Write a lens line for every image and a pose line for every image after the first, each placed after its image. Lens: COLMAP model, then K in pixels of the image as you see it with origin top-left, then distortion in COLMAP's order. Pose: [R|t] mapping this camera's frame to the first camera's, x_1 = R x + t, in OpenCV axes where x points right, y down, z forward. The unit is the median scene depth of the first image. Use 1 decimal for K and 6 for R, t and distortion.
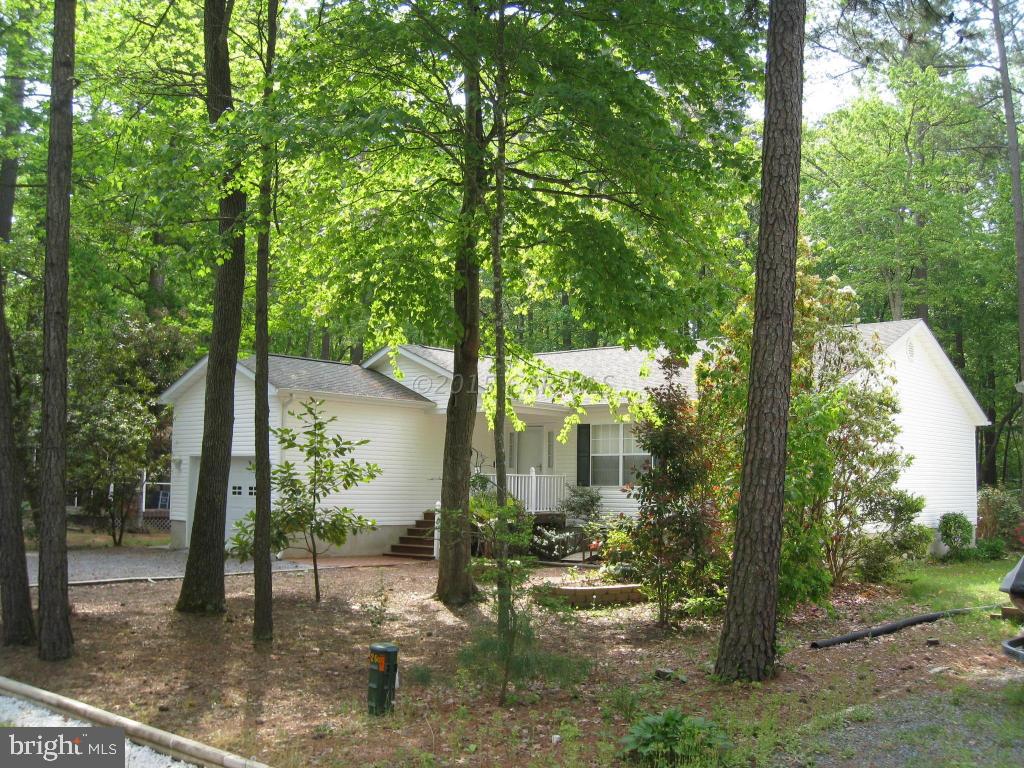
lens RADIAL K [[1064.7, 0, 512.0], [0, 1064.7, 384.0], [0, 0, 1]] dist [-0.168393, 0.108536]
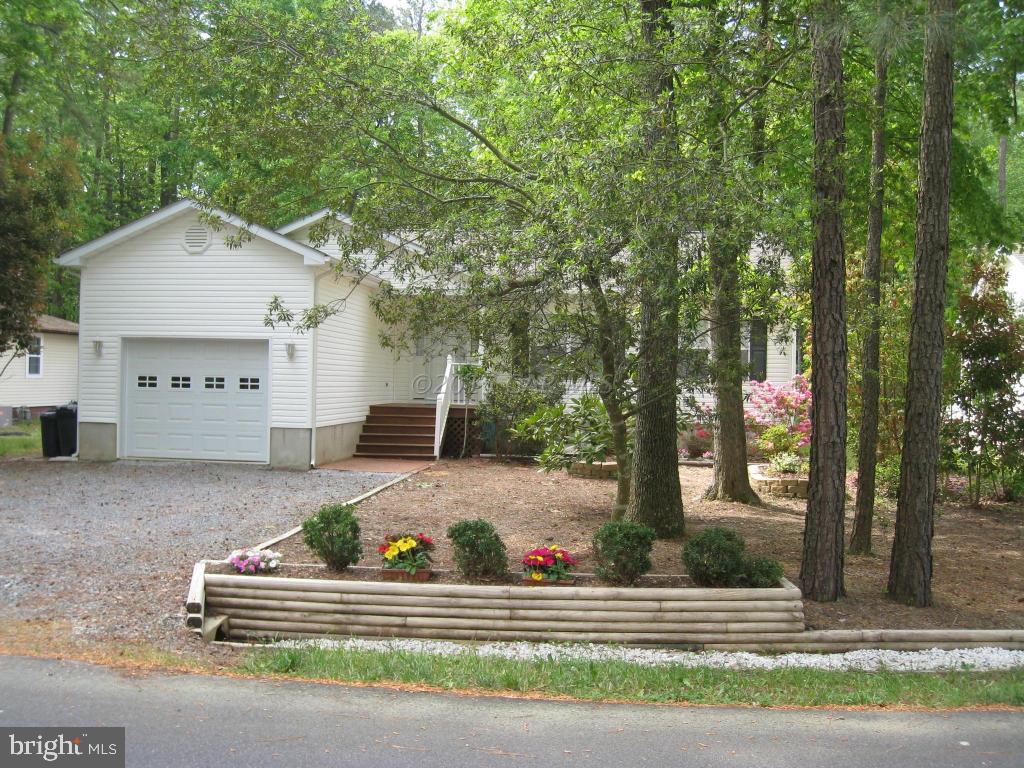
lens RADIAL K [[1064.7, 0, 512.0], [0, 1064.7, 384.0], [0, 0, 1]] dist [-0.168393, 0.108536]
pose [[0.809311, -0.000462, 0.587381, -0.518323], [-0.068074, 0.993187, 0.094576, 0.012539], [-0.583423, -0.116526, 0.803766, 0.233611]]
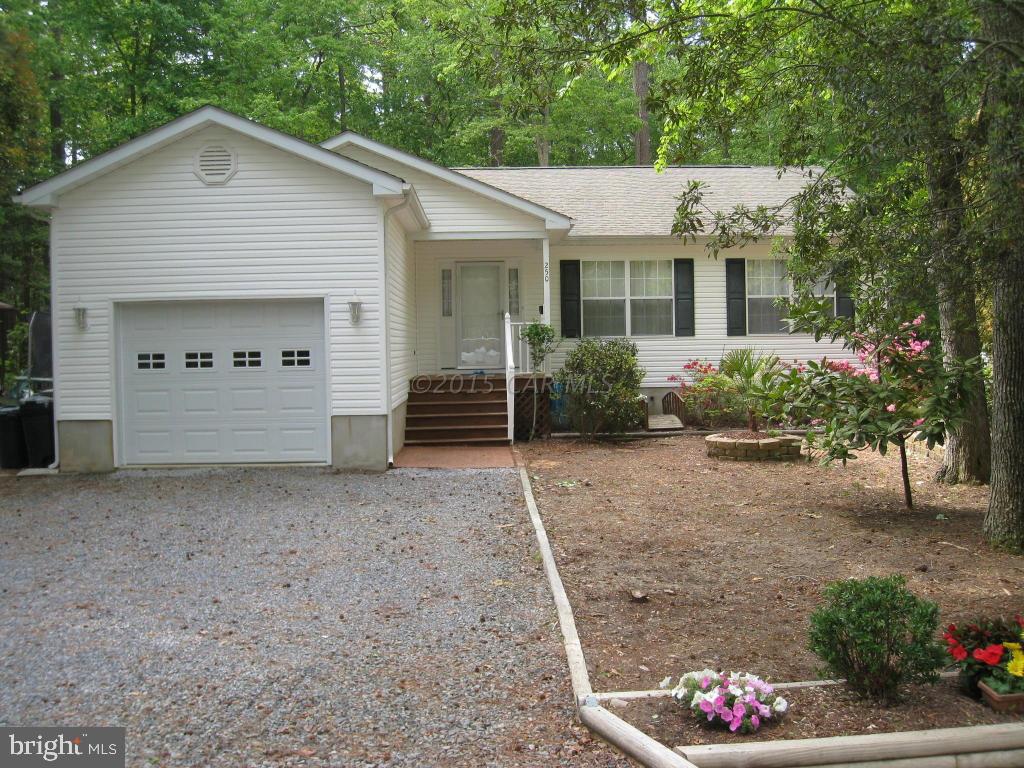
lens RADIAL K [[1064.7, 0, 512.0], [0, 1064.7, 384.0], [0, 0, 1]] dist [-0.168393, 0.108536]
pose [[0.728529, -0.052100, 0.683030, -0.528515], [-0.042382, 0.991765, 0.120855, 0.036824], [-0.683702, -0.116995, 0.720322, 0.460583]]
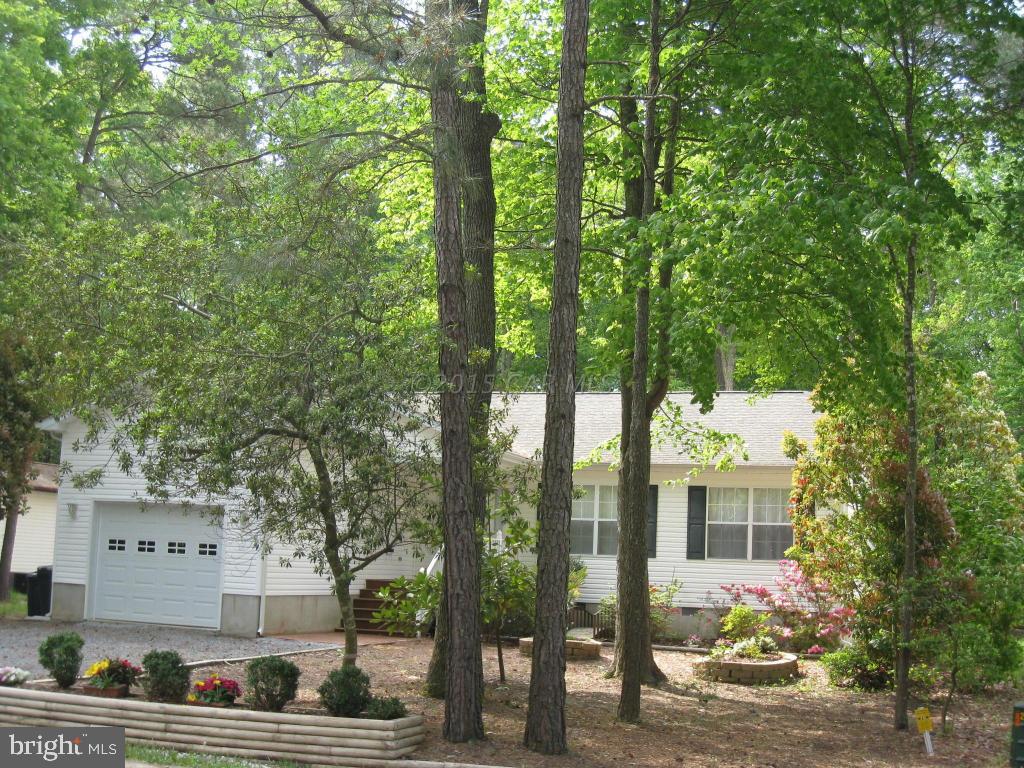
lens RADIAL K [[1329.8, 0, 512.0], [0, 1329.8, 384.0], [0, 0, 1]] dist [-0.173035, 0.061729]
pose [[0.917316, 0.076371, 0.390767, -0.406242], [-0.067849, 0.997061, -0.035591, -0.003028], [-0.392336, 0.006136, 0.919801, -0.000636]]
